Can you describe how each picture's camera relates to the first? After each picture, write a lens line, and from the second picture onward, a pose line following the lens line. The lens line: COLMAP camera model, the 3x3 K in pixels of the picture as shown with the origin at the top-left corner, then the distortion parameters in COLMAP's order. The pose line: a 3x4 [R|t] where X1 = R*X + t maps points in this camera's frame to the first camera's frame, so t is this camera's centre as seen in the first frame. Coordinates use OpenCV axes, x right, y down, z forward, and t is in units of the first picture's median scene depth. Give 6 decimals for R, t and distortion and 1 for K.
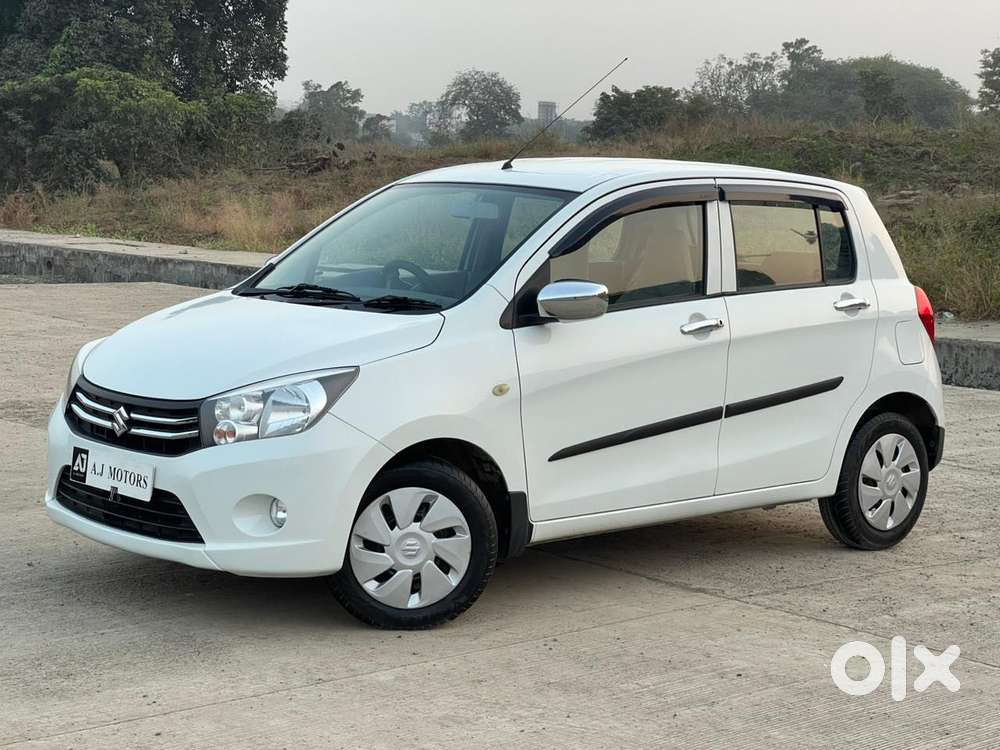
lens RADIAL K [[1835.0, 0, 500.0], [0, 1835.0, 375.0], [0, 0, 1]] dist [0.109475, -0.030533]
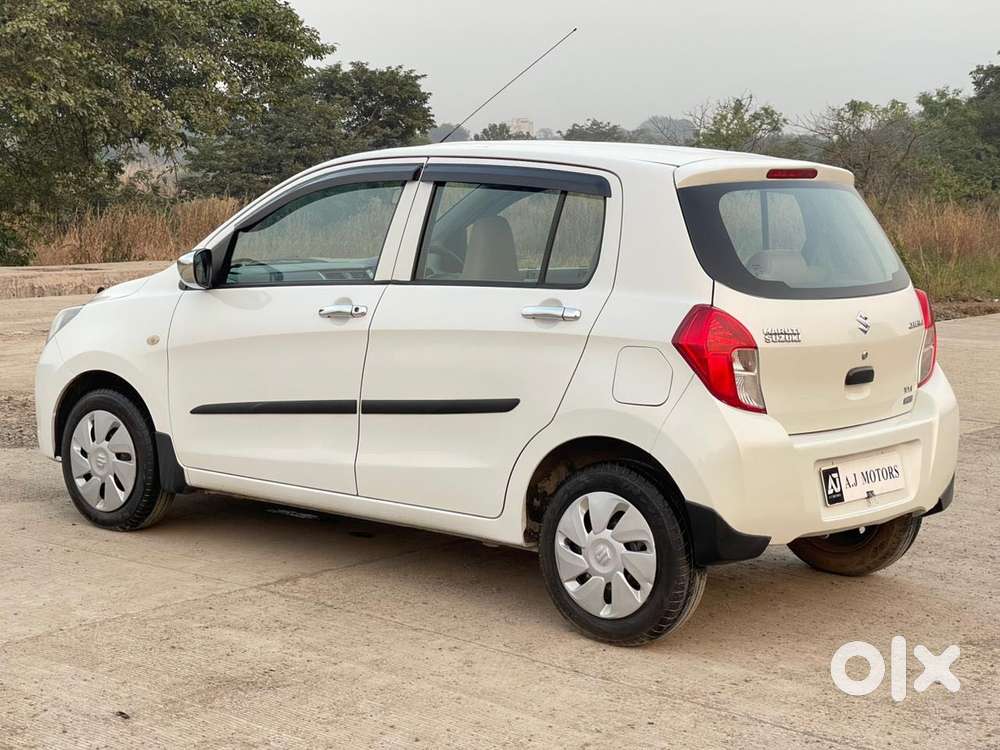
lens RADIAL K [[1835.0, 0, 500.0], [0, 1835.0, 375.0], [0, 0, 1]] dist [0.109475, -0.030533]
pose [[0.166118, 0.087357, -0.982229, 1.041734], [-0.128276, 0.989519, 0.066311, -0.066461], [0.977727, 0.114981, 0.175583, 0.905168]]
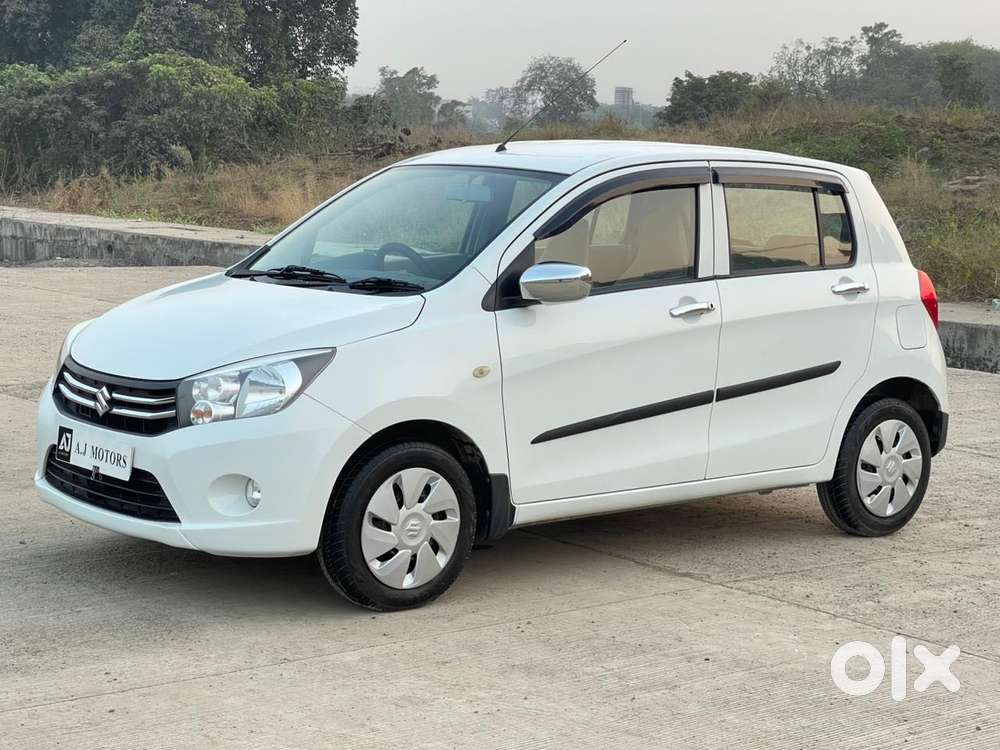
lens RADIAL K [[1835.0, 0, 500.0], [0, 1835.0, 375.0], [0, 0, 1]] dist [0.109475, -0.030533]
pose [[0.999268, 0.006002, -0.037776, 0.043250], [-0.005712, 0.999953, 0.007787, 0.001639], [0.037821, -0.007565, 0.999256, 0.002401]]
